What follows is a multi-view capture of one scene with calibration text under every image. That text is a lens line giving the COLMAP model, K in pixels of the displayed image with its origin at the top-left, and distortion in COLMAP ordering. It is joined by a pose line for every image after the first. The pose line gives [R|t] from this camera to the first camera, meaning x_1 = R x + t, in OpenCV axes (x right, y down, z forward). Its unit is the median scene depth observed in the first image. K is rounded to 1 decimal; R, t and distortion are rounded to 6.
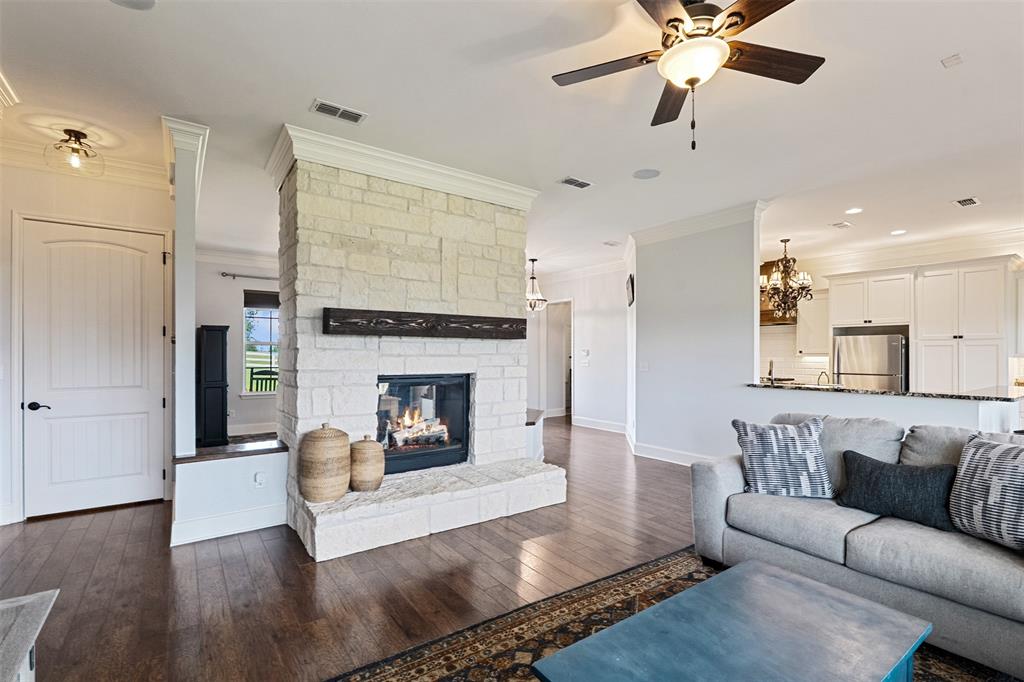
lens RADIAL K [[470.6, 0, 544.4], [0, 470.6, 355.9], [0, 0, 1]] dist [-0.003970, 0.001262]
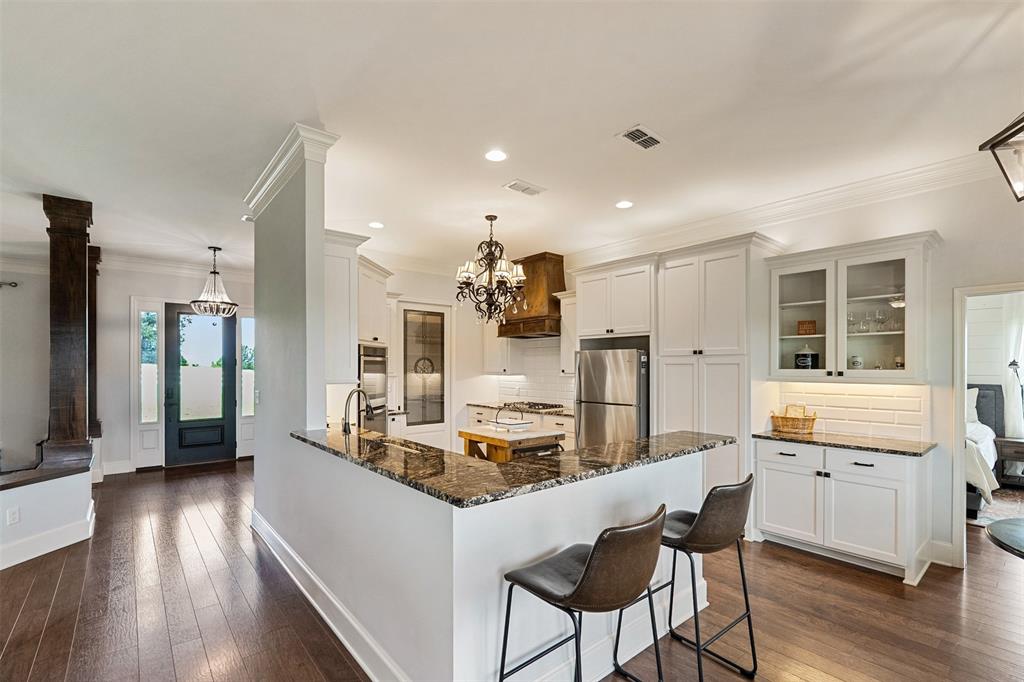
lens RADIAL K [[470.6, 0, 536.1], [0, 470.6, 362.1], [0, 0, 1]] dist [-0.003970, 0.001262]
pose [[0.995541, -0.004822, 0.094206, 0.533767], [0.006312, 0.999860, -0.015526, -0.014811], [-0.094118, 0.016051, 0.995432, 0.297879]]
